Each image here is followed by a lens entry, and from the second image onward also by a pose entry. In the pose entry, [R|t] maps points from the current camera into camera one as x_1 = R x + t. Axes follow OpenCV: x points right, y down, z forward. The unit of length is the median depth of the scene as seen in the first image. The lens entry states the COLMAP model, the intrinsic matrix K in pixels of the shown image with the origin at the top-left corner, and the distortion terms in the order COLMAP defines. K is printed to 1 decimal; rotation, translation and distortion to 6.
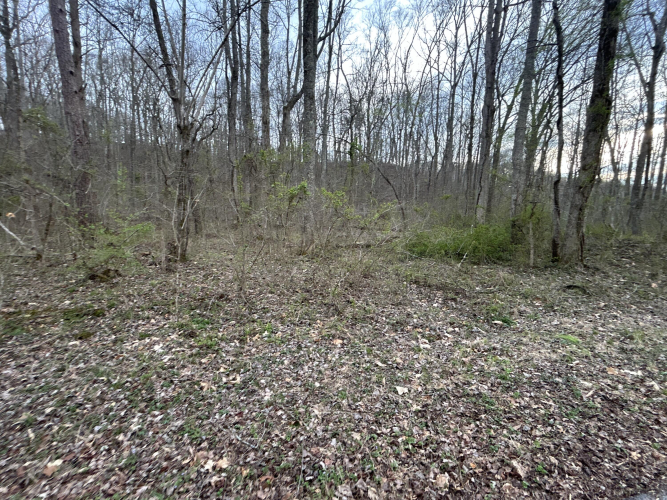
lens RADIAL K [[298.0, 0, 333.2], [0, 298.0, 249.8], [0, 0, 1]] dist [0.000086, 0.000690]
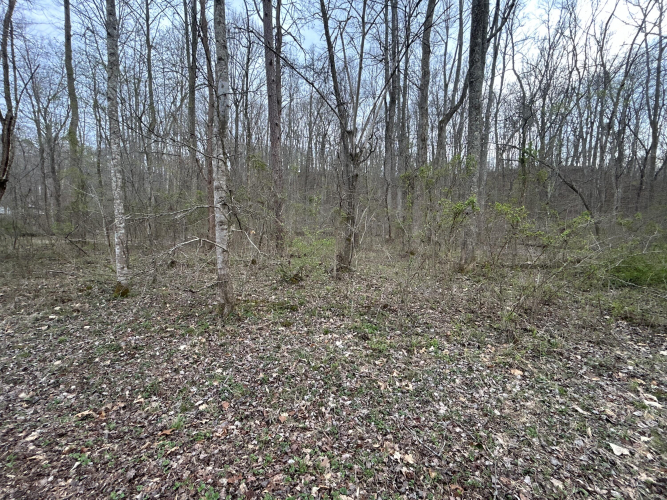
lens RADIAL K [[298.0, 0, 331.3], [0, 298.0, 248.9], [0, 0, 1]] dist [0.000086, 0.000690]
pose [[0.881876, 0.026909, -0.470712, -0.044850], [-0.051844, 0.997850, -0.040086, 0.001710], [0.468622, 0.059755, 0.881376, -0.051504]]
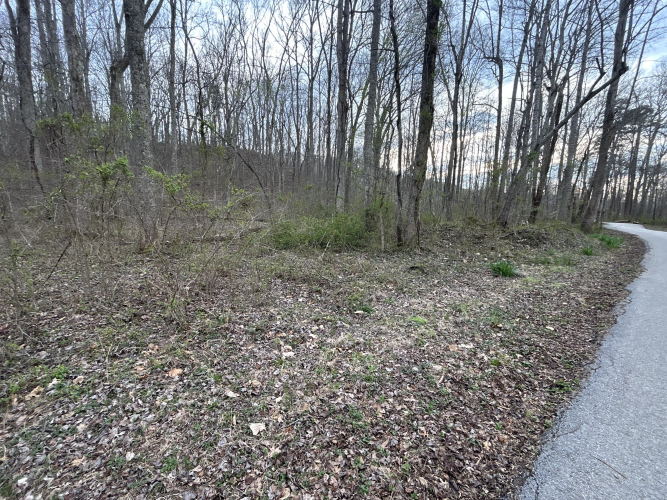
lens RADIAL K [[298.0, 0, 333.4], [0, 298.0, 251.7], [0, 0, 1]] dist [0.000086, 0.000690]
pose [[0.907203, -0.060885, 0.416264, 0.057195], [0.044248, 0.997793, 0.049508, -0.010193], [-0.418360, -0.026494, 0.907895, 0.110298]]
